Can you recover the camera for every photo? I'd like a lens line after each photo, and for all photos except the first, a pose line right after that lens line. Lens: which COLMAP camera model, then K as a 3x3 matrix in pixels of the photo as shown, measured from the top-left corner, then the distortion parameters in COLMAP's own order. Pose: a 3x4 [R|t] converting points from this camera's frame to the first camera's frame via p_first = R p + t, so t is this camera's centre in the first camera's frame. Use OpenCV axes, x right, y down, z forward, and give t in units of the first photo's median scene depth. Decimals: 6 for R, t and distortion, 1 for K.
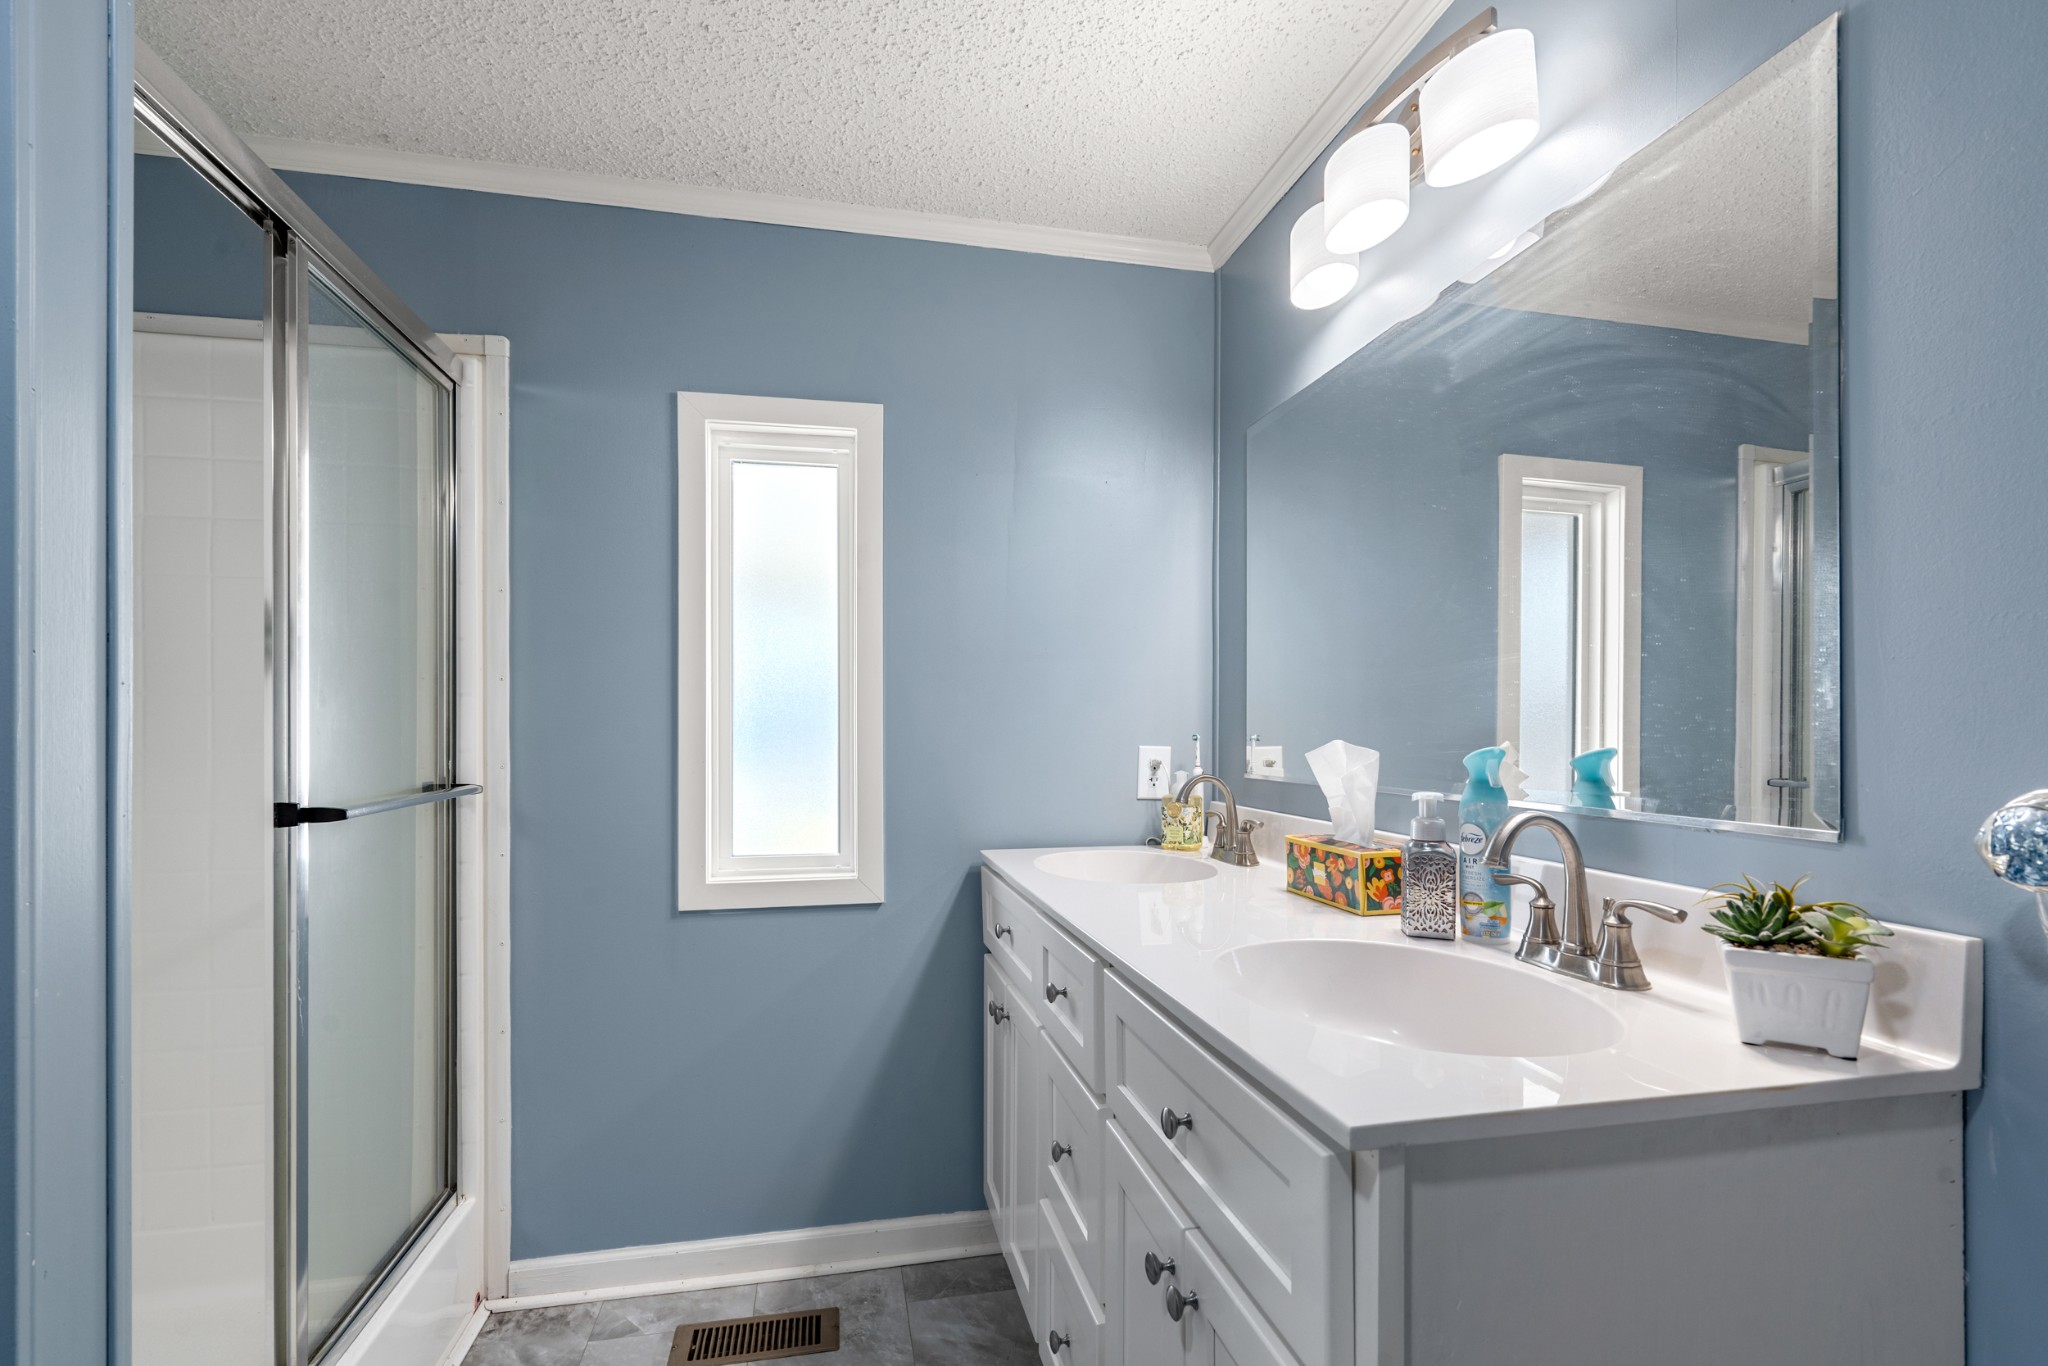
lens RADIAL K [[936.9, 0, 1020.0], [0, 936.9, 737.4], [0, 0, 1]] dist [-0.006362, 0.002017]
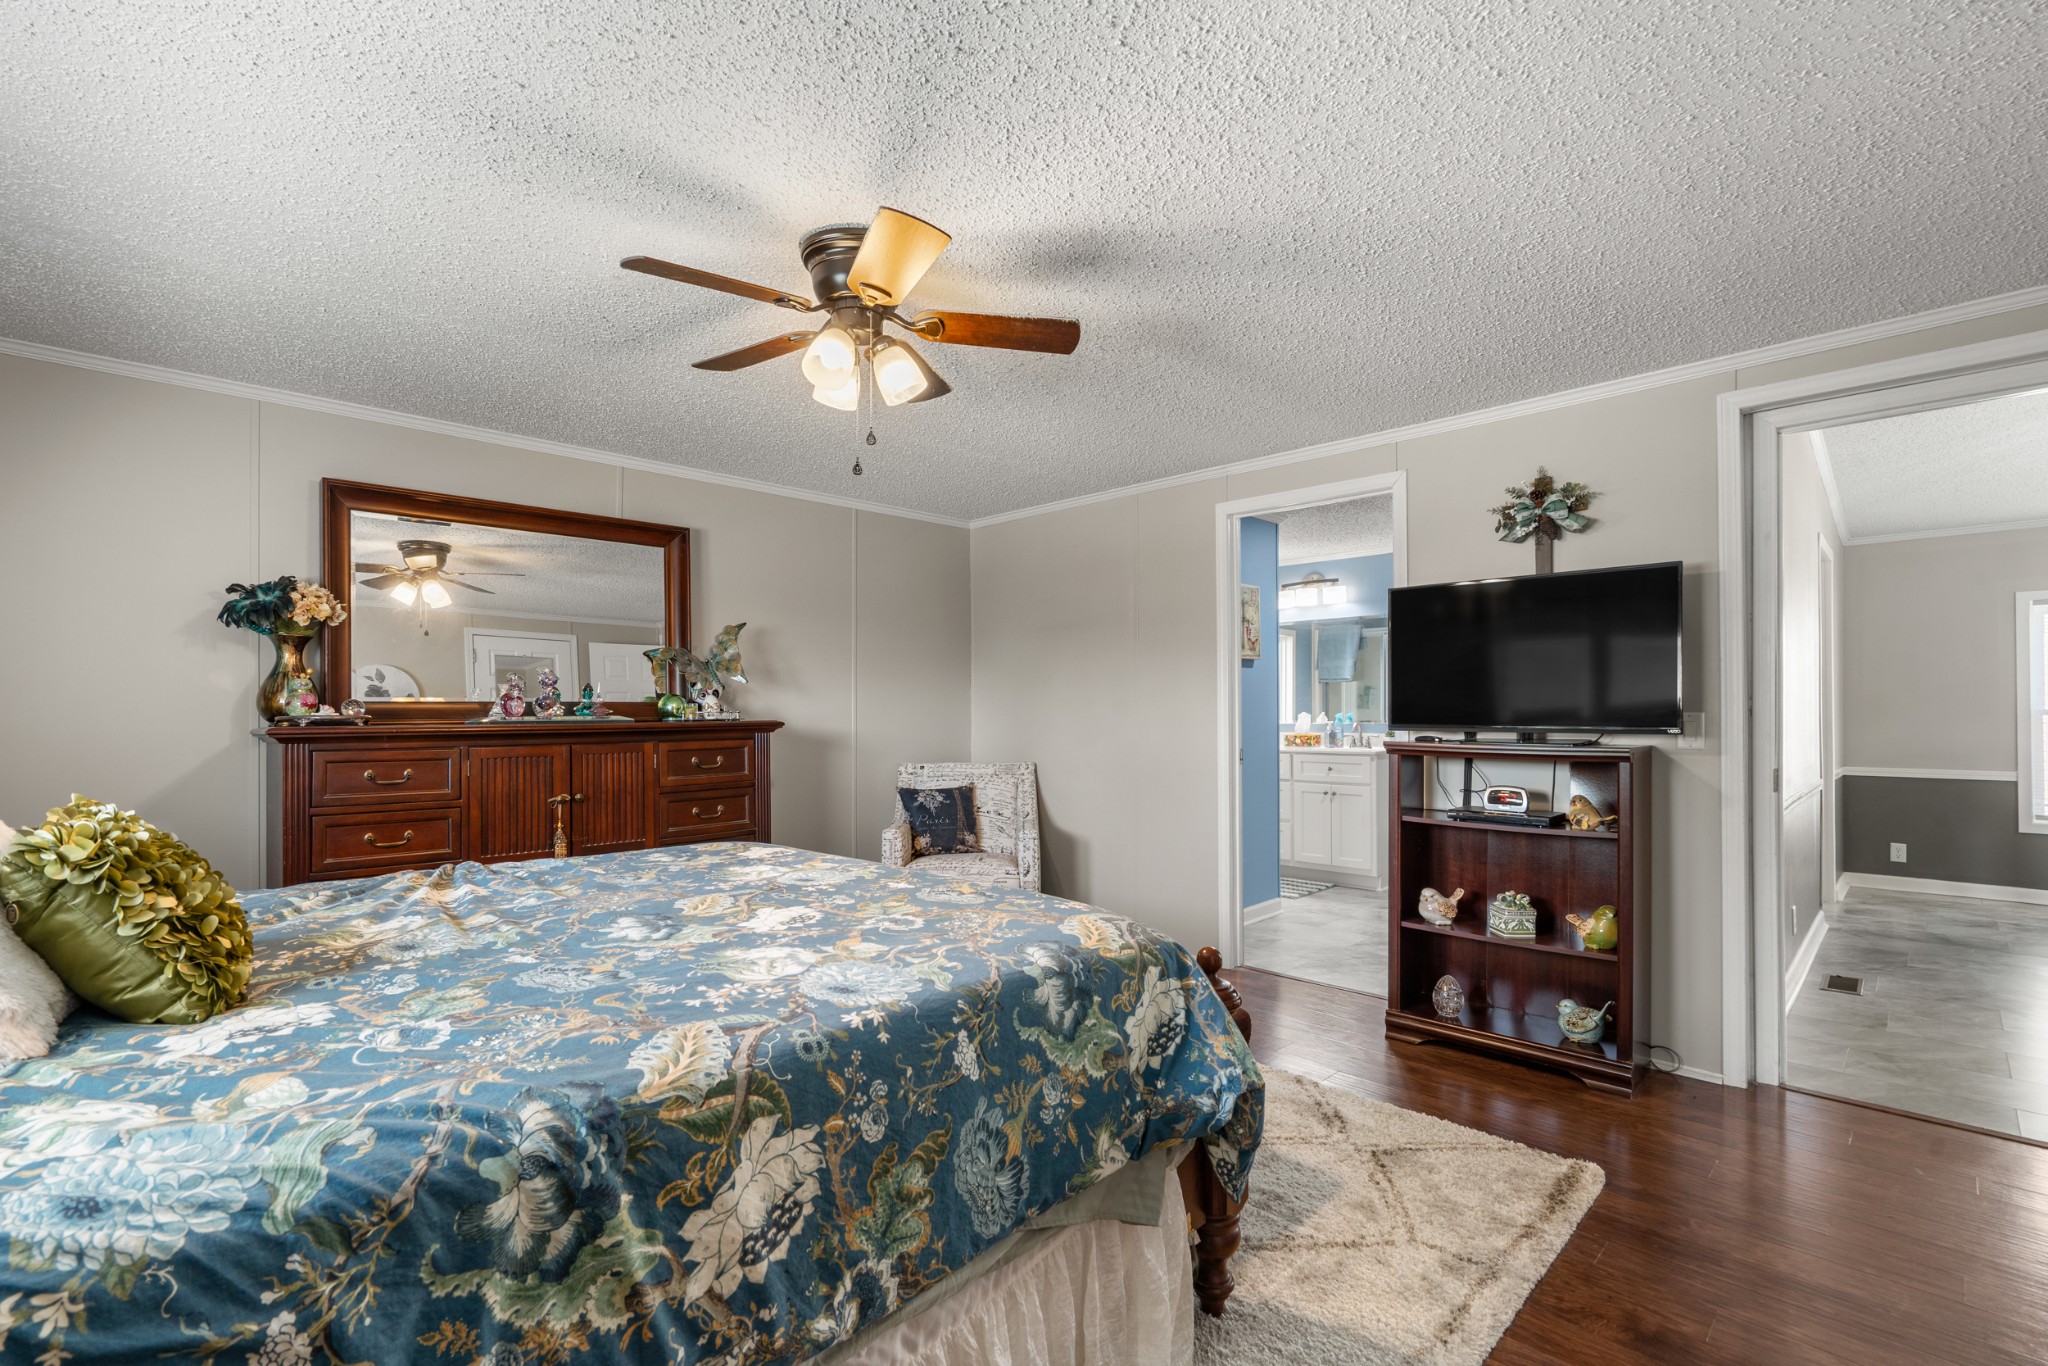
lens RADIAL K [[936.9, 0, 1012.2], [0, 936.9, 712.5], [0, 0, 1]] dist [-0.006362, 0.002017]
pose [[0.837717, -0.007210, 0.546057, -2.891285], [0.008331, 0.999965, 0.000423, -0.006235], [-0.546041, 0.004195, 0.837748, -1.805527]]
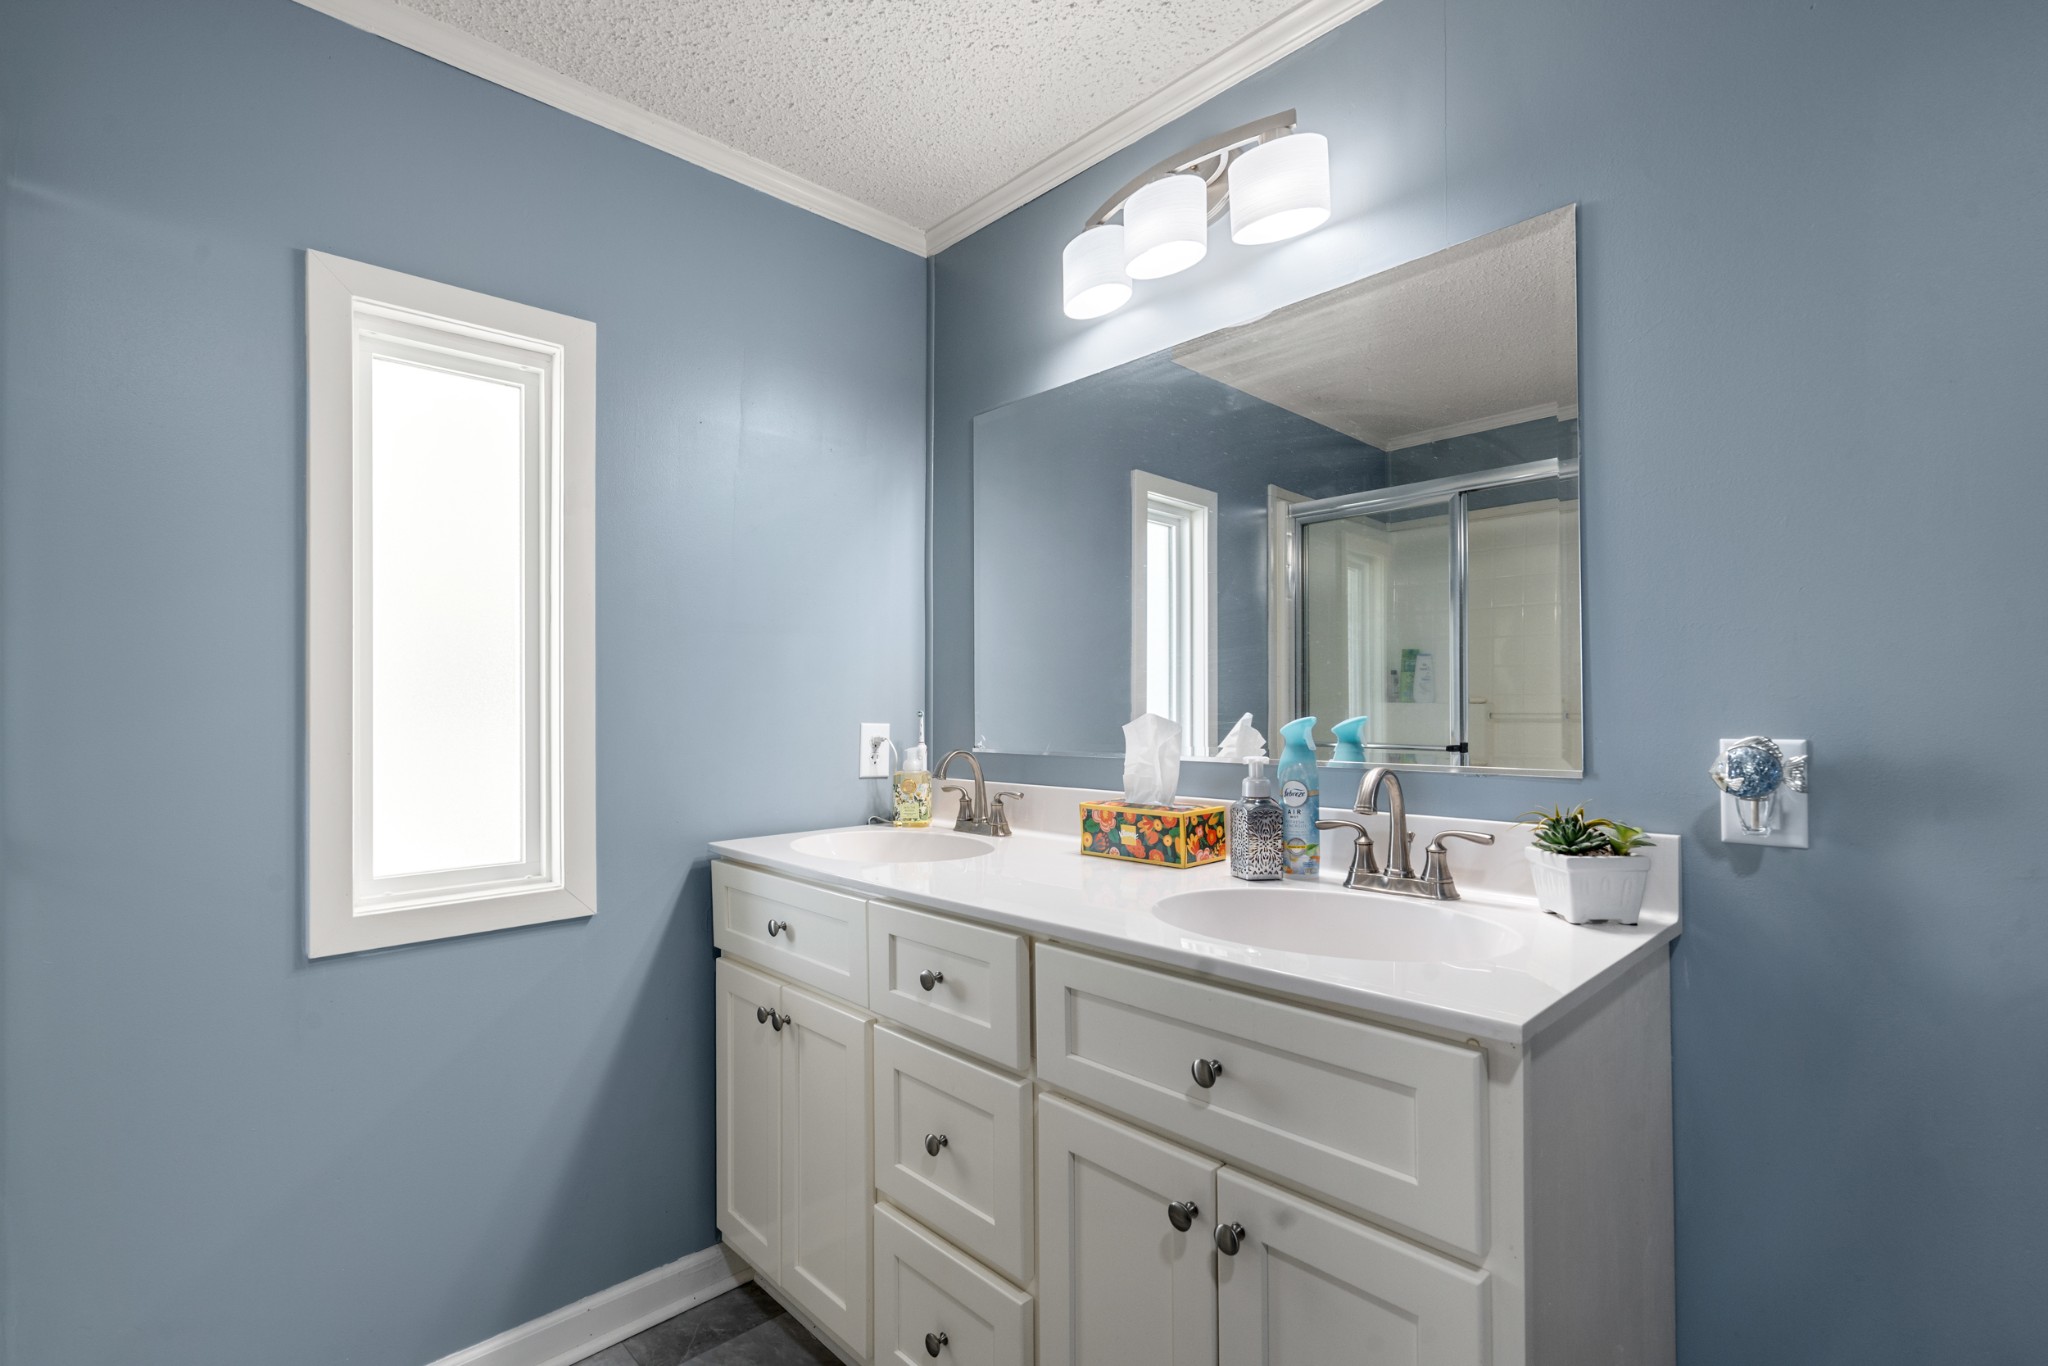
lens RADIAL K [[936.9, 0, 998.3], [0, 936.9, 708.7], [0, 0, 1]] dist [-0.006362, 0.002017]
pose [[0.859260, -0.008414, 0.511470, -0.312917], [0.012706, 0.999907, -0.004896, 0.000595], [-0.511381, 0.010706, 0.859287, 0.109876]]
